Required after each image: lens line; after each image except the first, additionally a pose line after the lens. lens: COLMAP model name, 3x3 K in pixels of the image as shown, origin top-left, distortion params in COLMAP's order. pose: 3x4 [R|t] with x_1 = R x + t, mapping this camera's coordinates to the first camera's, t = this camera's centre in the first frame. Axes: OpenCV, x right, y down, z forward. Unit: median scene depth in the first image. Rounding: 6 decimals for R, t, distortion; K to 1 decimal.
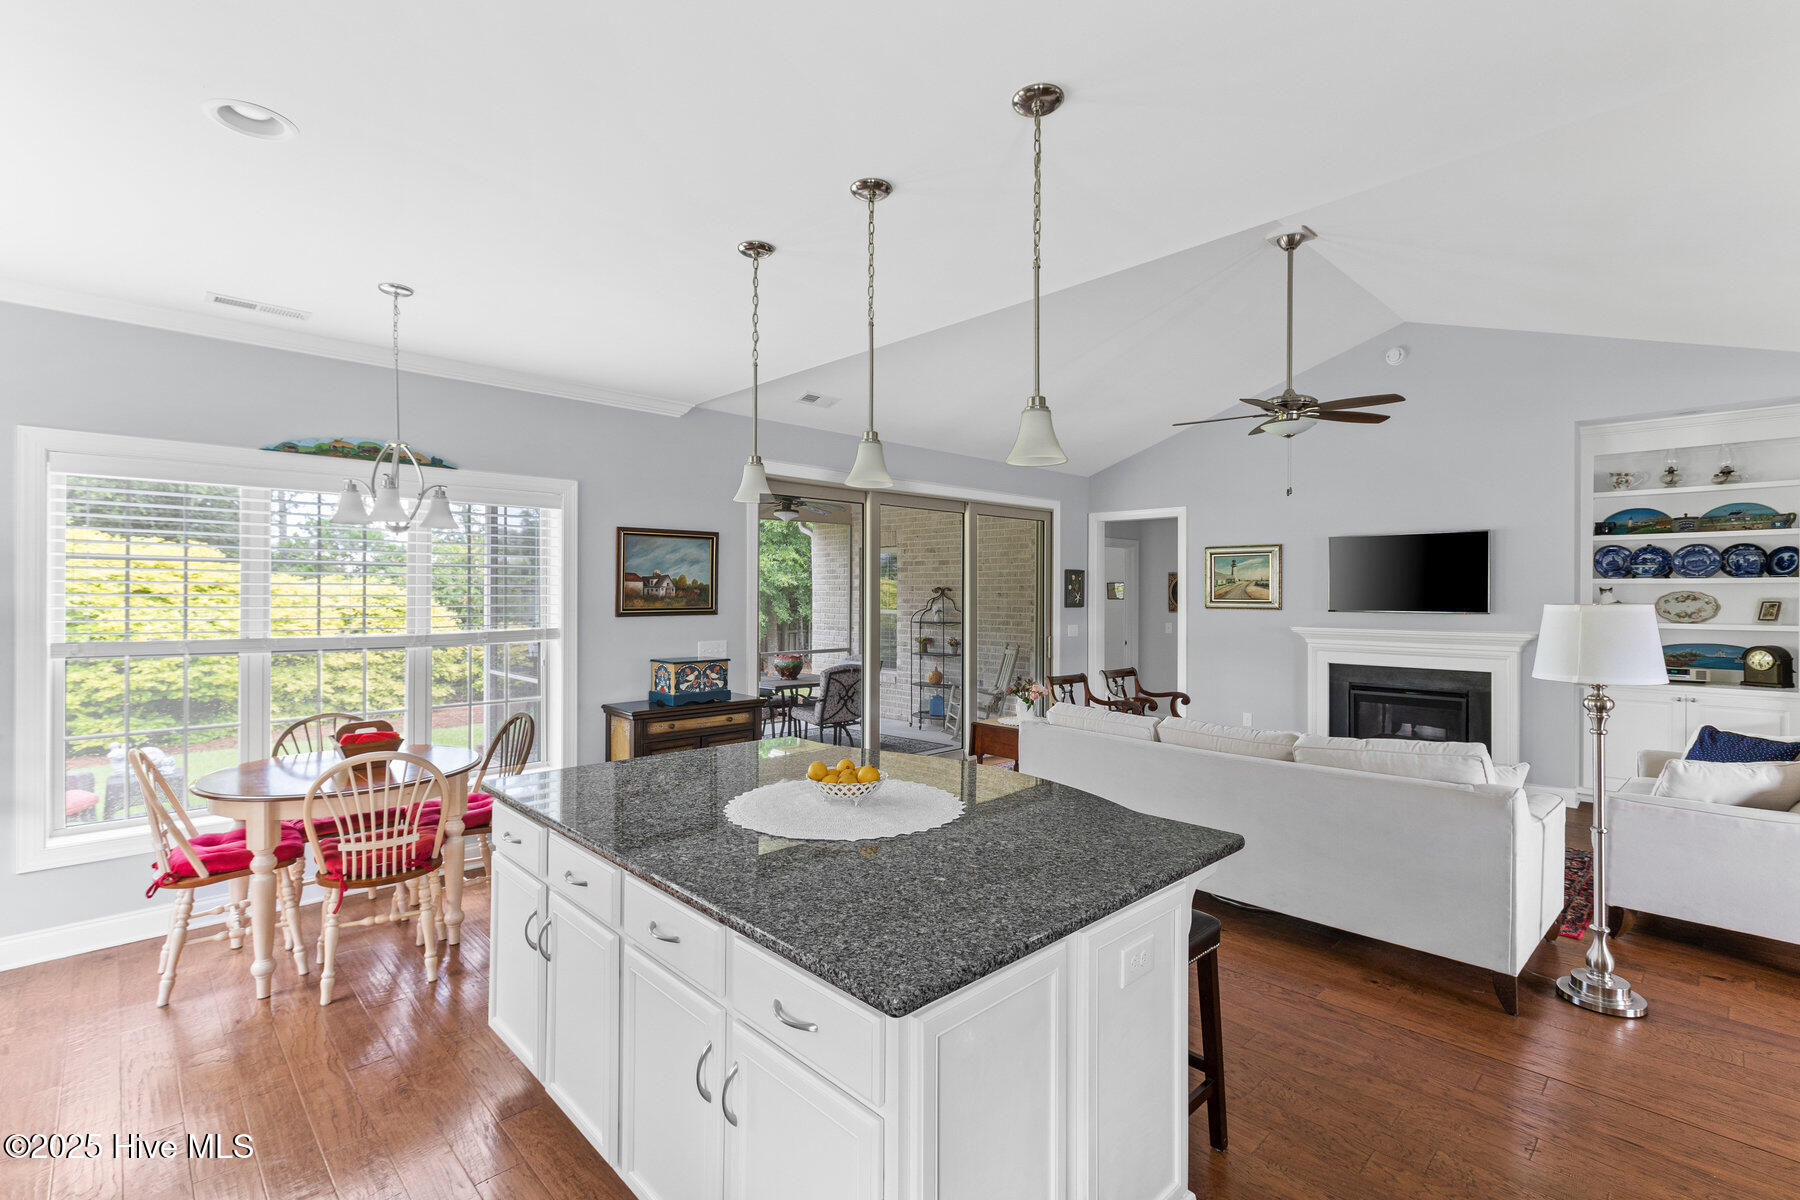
lens RADIAL K [[821.2, 0, 893.7], [0, 821.2, 594.6], [0, 0, 1]] dist [0.008476, -0.000101]
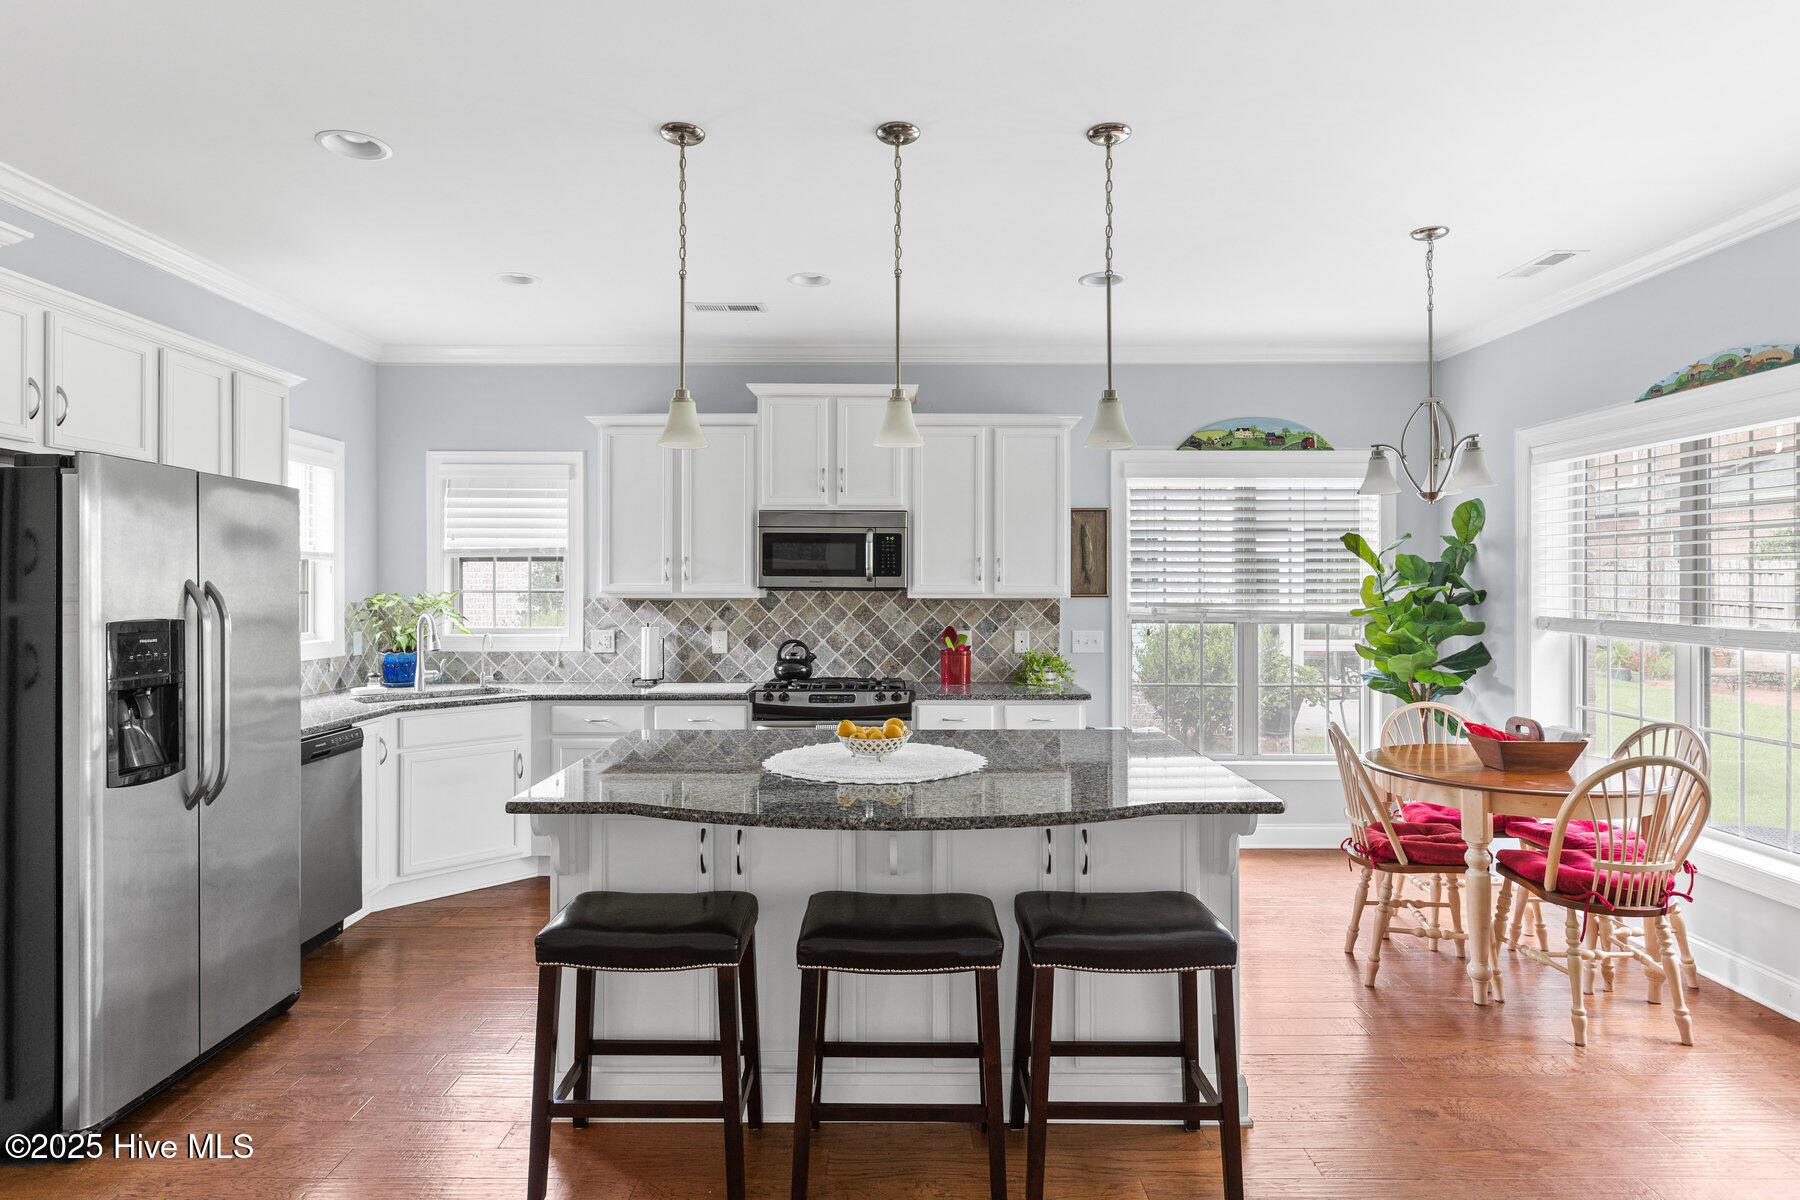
lens RADIAL K [[1007.2, 0, 899.1], [0, 1007.2, 584.4], [0, 0, 1]] dist [0.002880, 0.000368]
pose [[-0.690298, -0.002888, -0.723520, 0.338358], [-0.001824, 0.999996, -0.002251, 0.011232], [0.723523, -0.000234, -0.690300, 0.757255]]
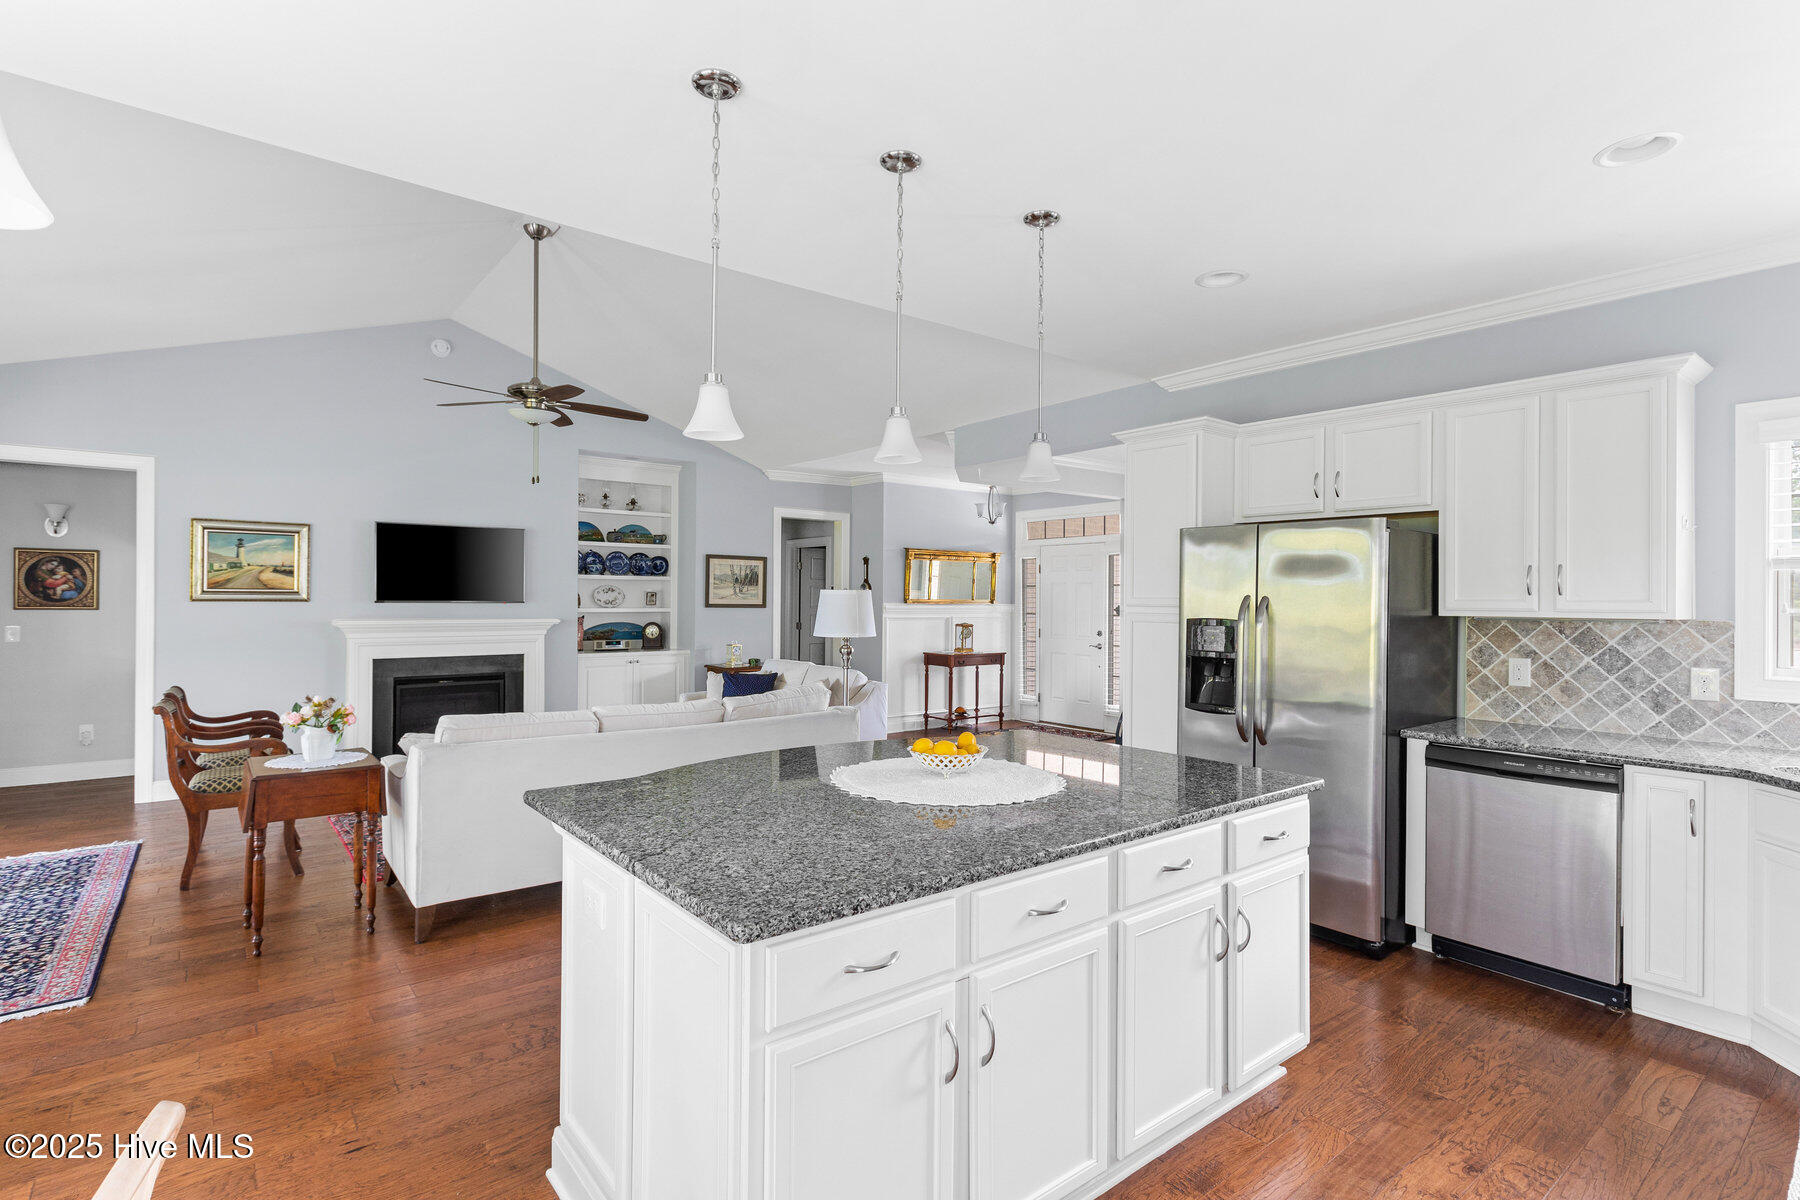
lens RADIAL K [[872.4, 0, 898.8], [0, 872.4, 596.9], [0, 0, 1]] dist [-0.000809, 0.000929]
pose [[0.097218, -0.001498, 0.995262, -0.442654], [-0.005370, 0.999984, 0.002030, 0.010334], [-0.995249, -0.005542, 0.097208, 0.376900]]
